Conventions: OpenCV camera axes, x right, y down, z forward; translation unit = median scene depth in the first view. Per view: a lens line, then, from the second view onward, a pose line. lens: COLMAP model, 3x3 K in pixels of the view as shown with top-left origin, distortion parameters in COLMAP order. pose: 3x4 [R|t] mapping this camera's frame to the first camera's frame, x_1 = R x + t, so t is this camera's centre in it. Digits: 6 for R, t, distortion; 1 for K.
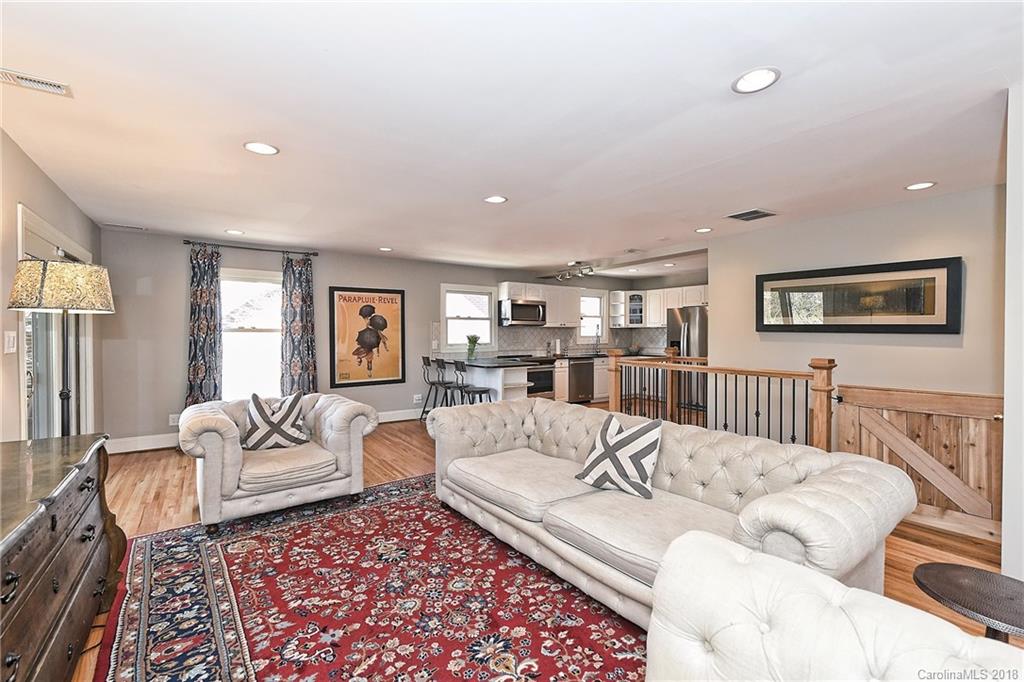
lens RADIAL K [[446.3, 0, 518.9], [0, 446.3, 337.6], [0, 0, 1]] dist [-0.001350, -0.000564]
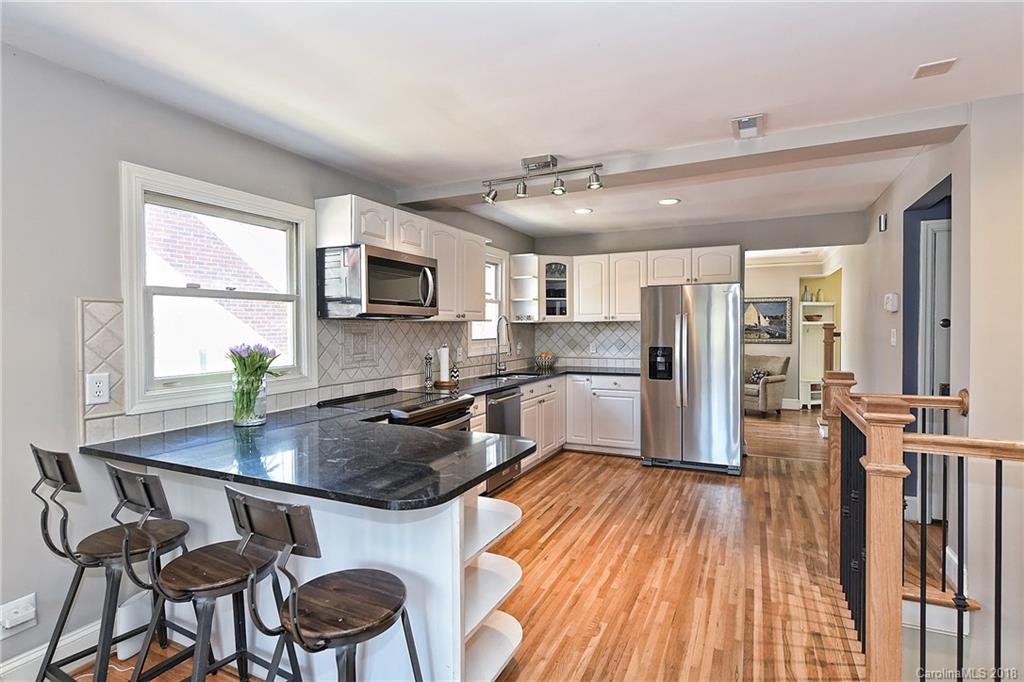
lens RADIAL K [[508.2, 0, 517.5], [0, 508.2, 335.8], [0, 0, 1]] dist [-0.005822, -0.000405]
pose [[0.870302, -0.013772, 0.492326, -0.110671], [0.011168, 0.999904, 0.008228, -0.013567], [-0.492392, -0.001662, 0.870372, 0.572185]]
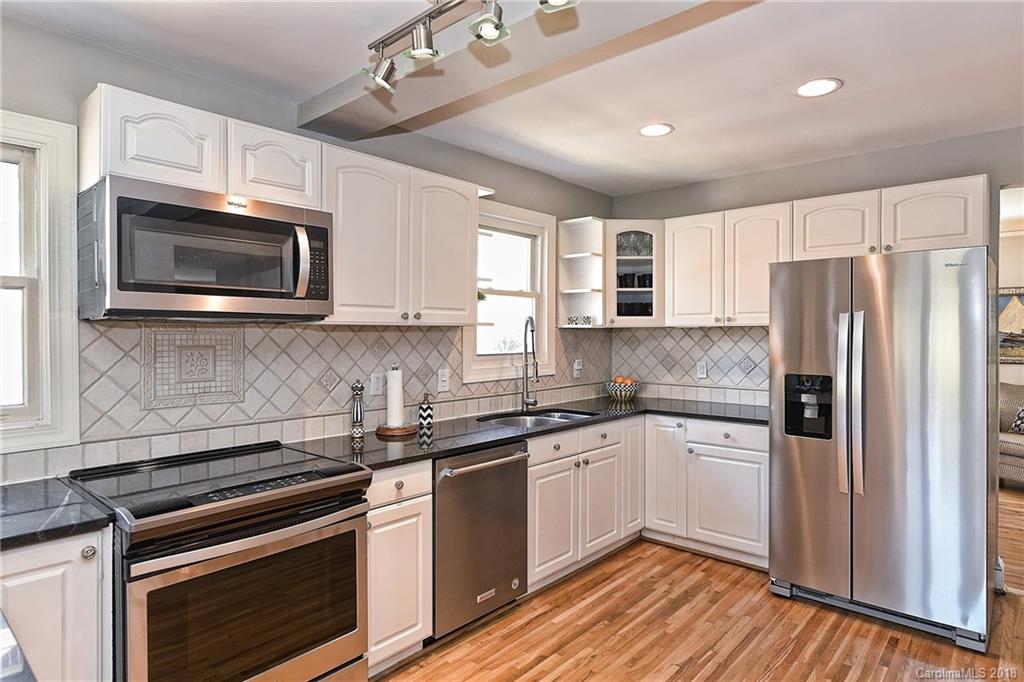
lens RADIAL K [[574.2, 0, 515.7], [0, 574.2, 335.3], [0, 0, 1]] dist [-0.002952, -0.002514]
pose [[0.973456, -0.002492, 0.228859, 0.087861], [0.004204, 0.999967, -0.006992, -0.016371], [-0.228834, 0.007769, 0.973435, 0.716281]]
